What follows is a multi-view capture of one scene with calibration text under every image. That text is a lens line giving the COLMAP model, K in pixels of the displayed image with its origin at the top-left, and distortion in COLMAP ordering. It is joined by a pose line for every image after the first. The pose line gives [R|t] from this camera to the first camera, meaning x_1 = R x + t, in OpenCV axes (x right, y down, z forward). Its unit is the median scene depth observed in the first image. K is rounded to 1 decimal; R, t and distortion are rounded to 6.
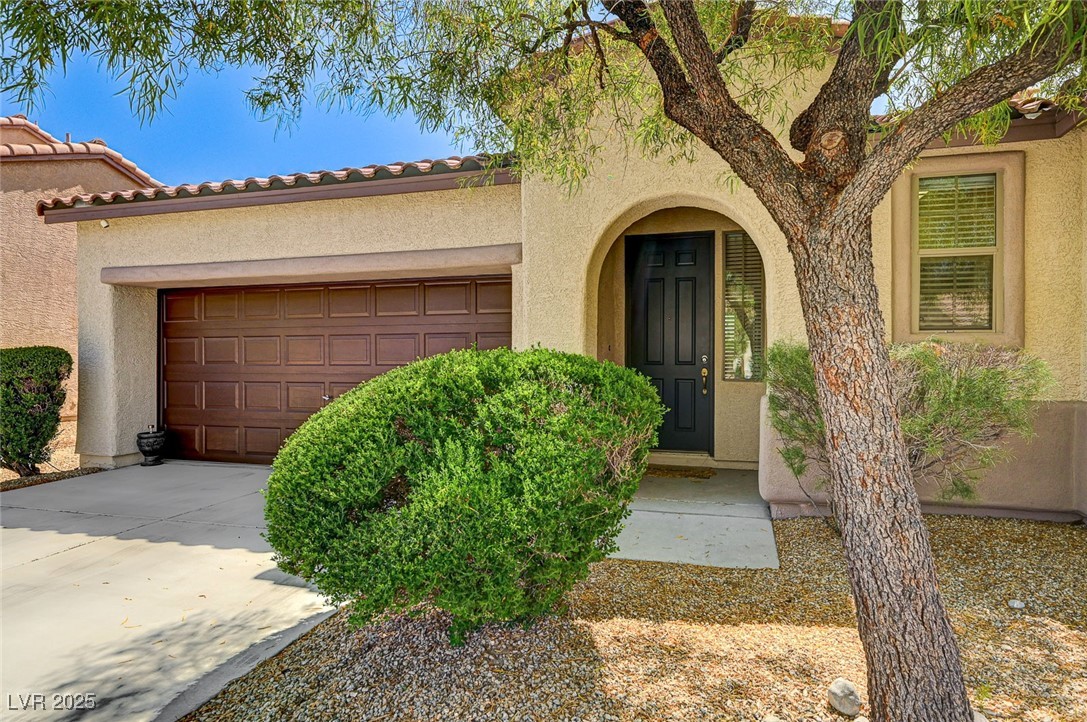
lens RADIAL K [[624.6, 0, 548.8], [0, 624.6, 361.1], [0, 0, 1]] dist [0.001824, -0.000240]
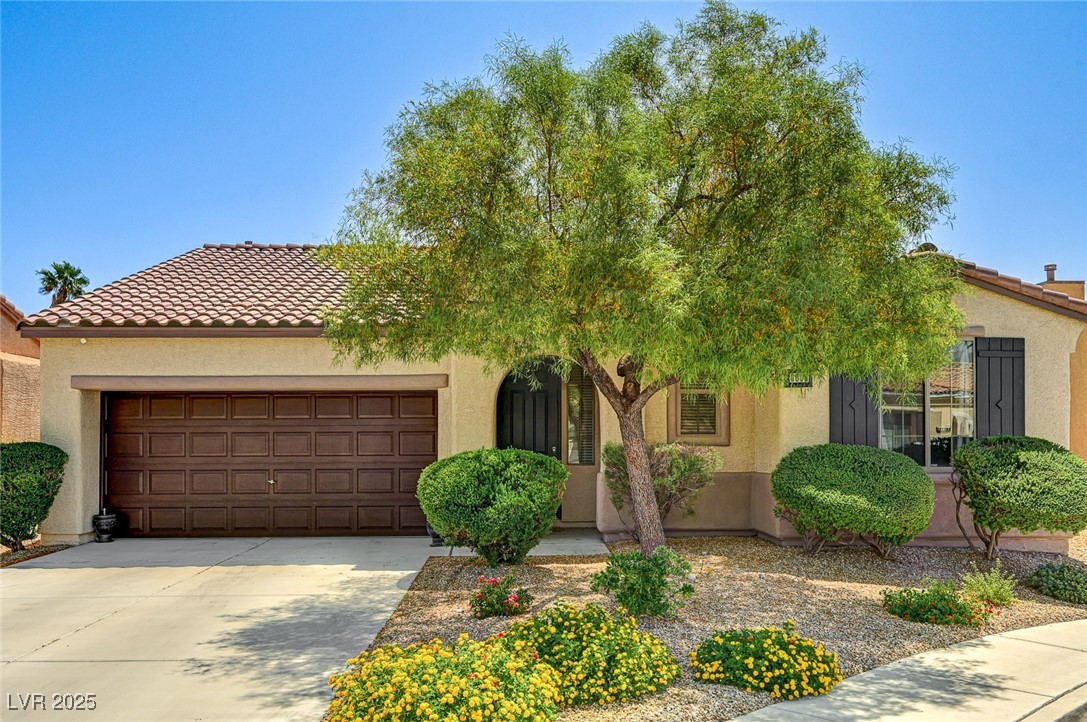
lens RADIAL K [[904.8, 0, 540.3], [0, 904.8, 432.7], [0, 0, 1]] dist [-0.000031, -0.002569]
pose [[0.954259, -0.000262, 0.298981, -0.393753], [0.004343, 0.999906, -0.012986, -0.015313], [-0.298950, 0.013691, 0.954171, -0.941057]]
